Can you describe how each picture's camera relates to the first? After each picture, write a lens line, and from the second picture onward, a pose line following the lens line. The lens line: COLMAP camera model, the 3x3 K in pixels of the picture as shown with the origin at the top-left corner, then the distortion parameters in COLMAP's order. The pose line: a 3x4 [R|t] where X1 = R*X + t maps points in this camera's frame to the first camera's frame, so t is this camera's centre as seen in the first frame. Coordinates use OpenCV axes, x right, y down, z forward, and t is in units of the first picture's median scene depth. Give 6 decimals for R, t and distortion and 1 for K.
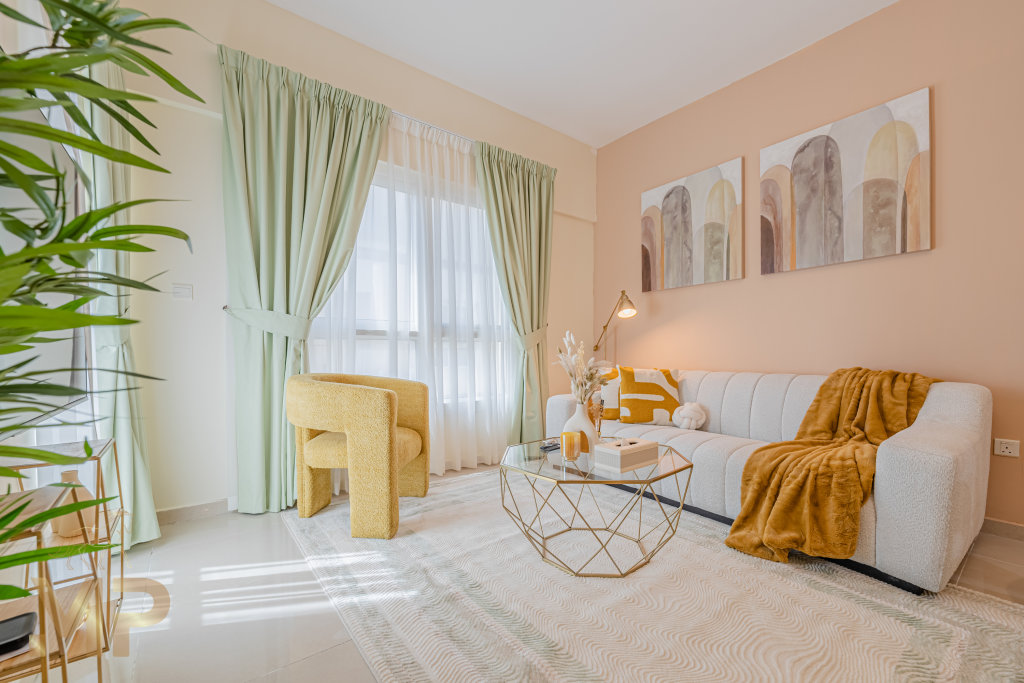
lens RADIAL K [[437.9, 0, 529.5], [0, 437.9, 366.6], [0, 0, 1]] dist [-0.003222, -0.000333]
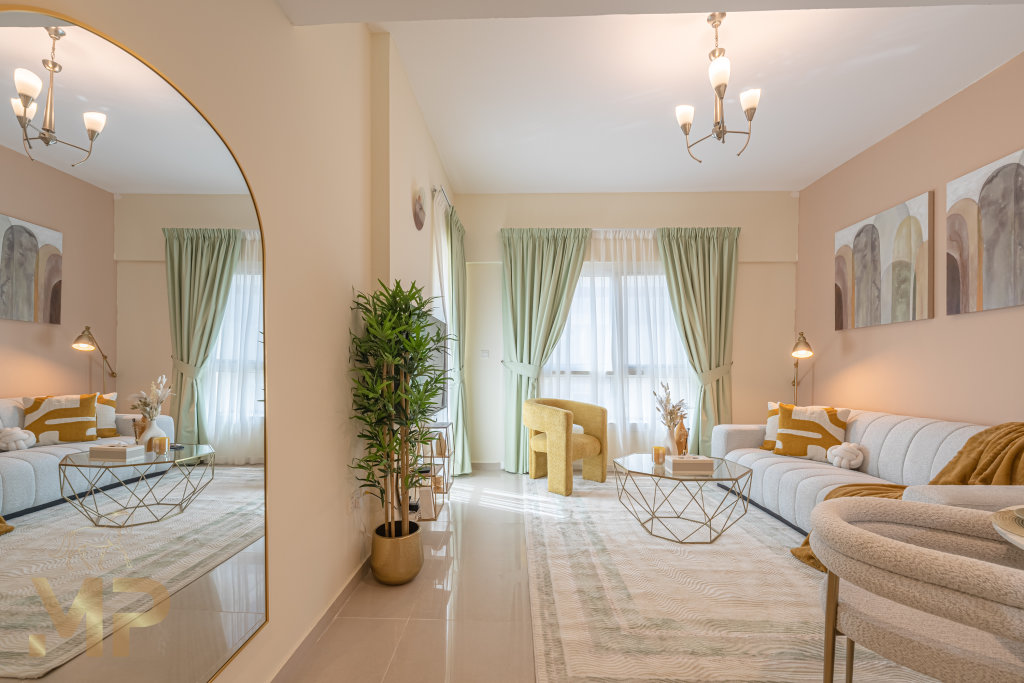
lens RADIAL K [[443.9, 0, 462.2], [0, 443.9, 372.0], [0, 0, 1]] dist [-0.000247, -0.000153]
pose [[0.701256, 0.007473, -0.712870, 0.486455], [-0.021857, 0.999700, -0.011021, -0.055920], [0.712574, 0.023310, 0.701210, -0.413022]]
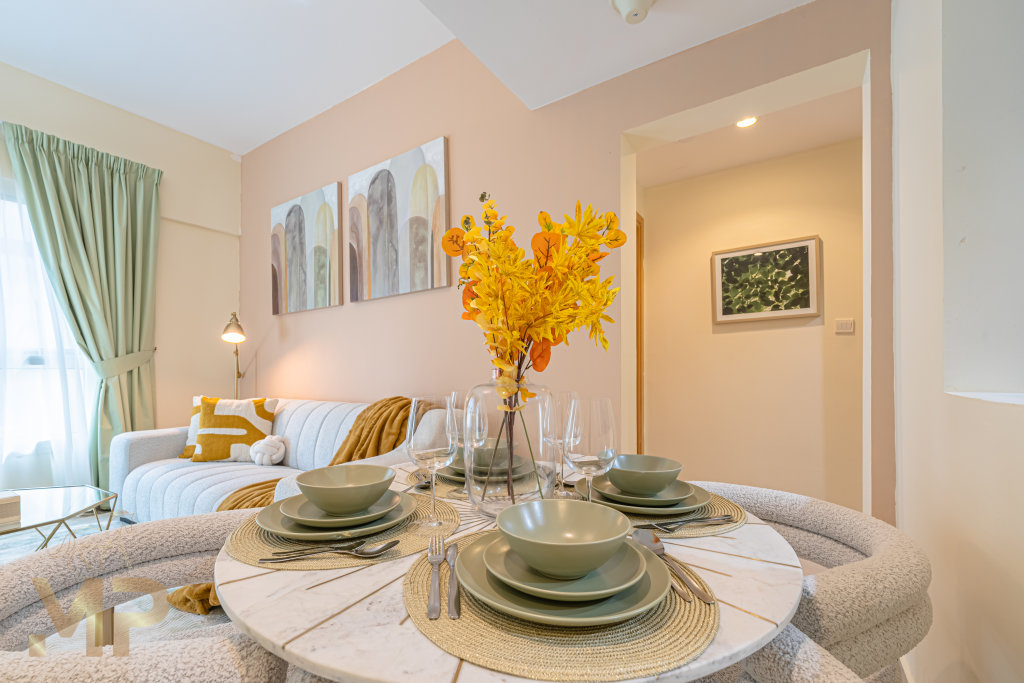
lens RADIAL K [[447.5, 0, 536.0], [0, 447.5, 375.1], [0, 0, 1]] dist [0.000052, -0.000465]
pose [[0.949629, -0.006215, 0.313316, 0.618932], [0.013923, 0.999653, -0.022372, -0.017831], [-0.313068, 0.025607, 0.949386, -0.085948]]
